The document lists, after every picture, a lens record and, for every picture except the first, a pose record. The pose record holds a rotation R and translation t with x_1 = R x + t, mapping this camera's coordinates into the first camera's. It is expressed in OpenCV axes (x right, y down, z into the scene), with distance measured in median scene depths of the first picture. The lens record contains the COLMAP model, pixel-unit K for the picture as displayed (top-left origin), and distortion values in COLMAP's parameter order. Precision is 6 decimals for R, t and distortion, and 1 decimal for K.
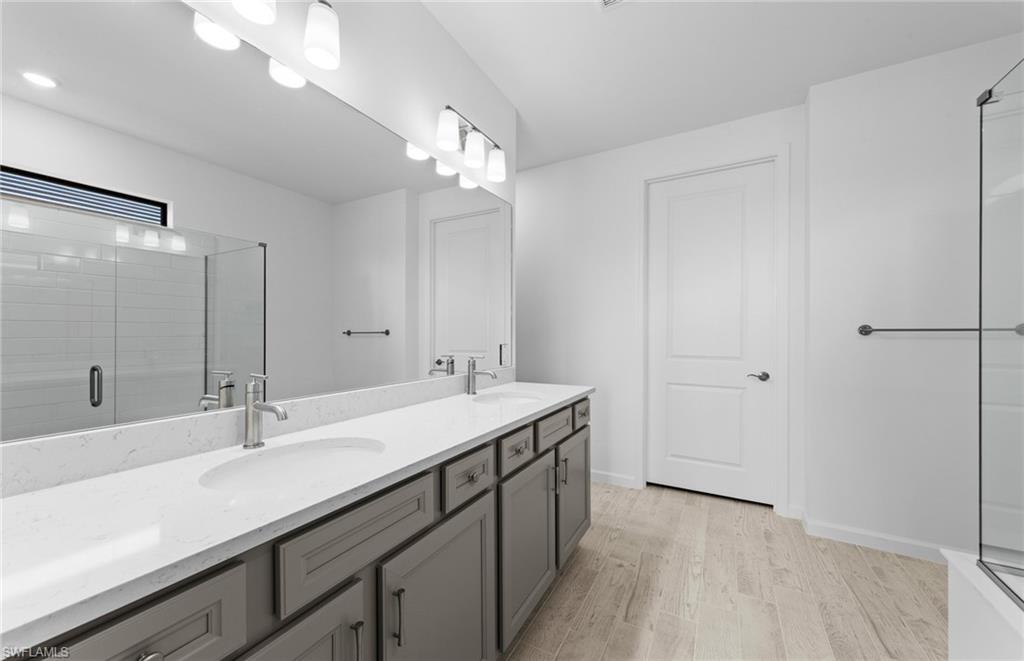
lens RADIAL K [[379.5, 0, 513.2], [0, 379.5, 327.3], [0, 0, 1]] dist [0.006589, -0.000058]
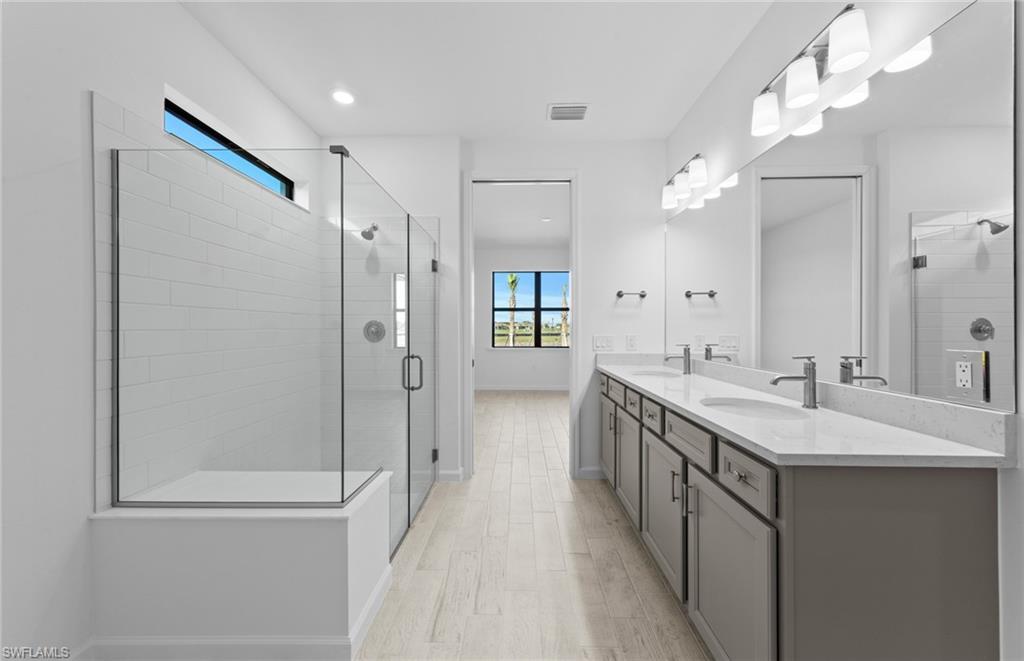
lens RADIAL K [[379.5, 0, 513.2], [0, 379.5, 327.3], [0, 0, 1]] dist [0.006589, -0.000058]
pose [[-0.881422, -0.000668, -0.472330, 0.929593], [0.006355, 0.999892, -0.013274, 0.030063], [0.472288, -0.014701, -0.881322, 1.711761]]
